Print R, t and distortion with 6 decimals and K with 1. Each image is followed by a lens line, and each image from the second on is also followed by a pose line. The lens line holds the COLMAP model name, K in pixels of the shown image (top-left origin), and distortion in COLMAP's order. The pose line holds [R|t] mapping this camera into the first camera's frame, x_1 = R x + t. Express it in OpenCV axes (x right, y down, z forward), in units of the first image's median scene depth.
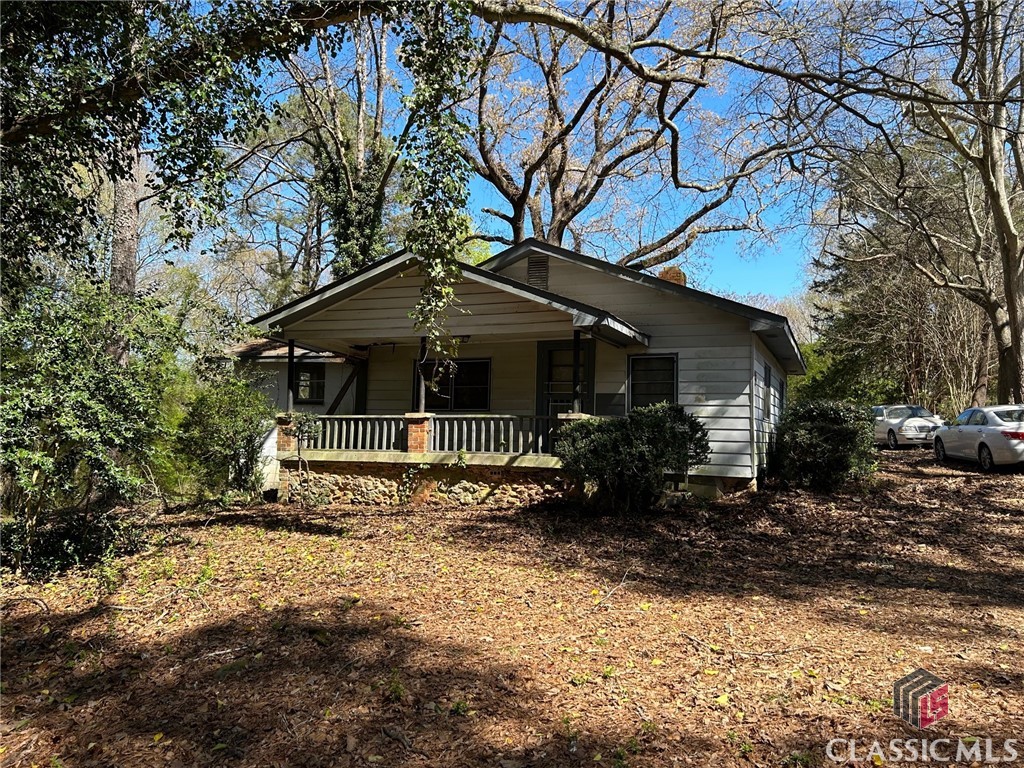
lens RADIAL K [[768.0, 0, 512.4], [0, 768.0, 379.8], [0, 0, 1]] dist [0.054952, -0.027970]
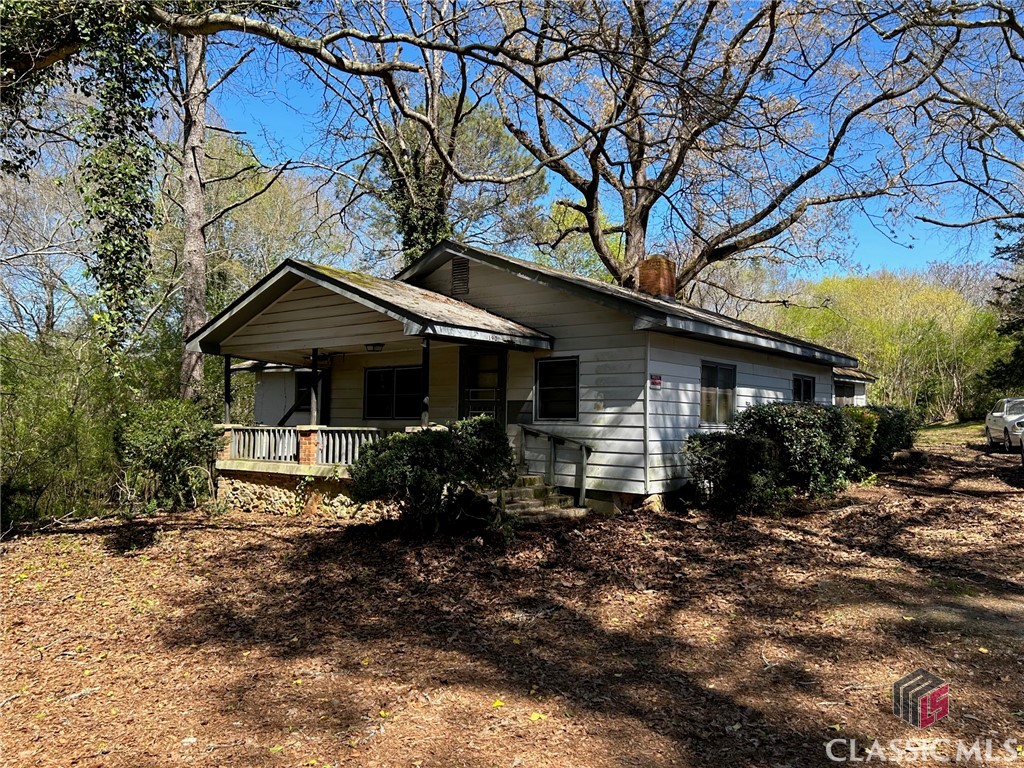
lens RADIAL K [[768.0, 0, 510.1], [0, 768.0, 384.8], [0, 0, 1]] dist [0.054952, -0.027970]
pose [[0.958186, -0.022651, -0.285249, 0.401220], [0.028186, 0.999485, 0.015316, -0.016874], [0.284755, -0.022715, 0.958331, 0.106215]]
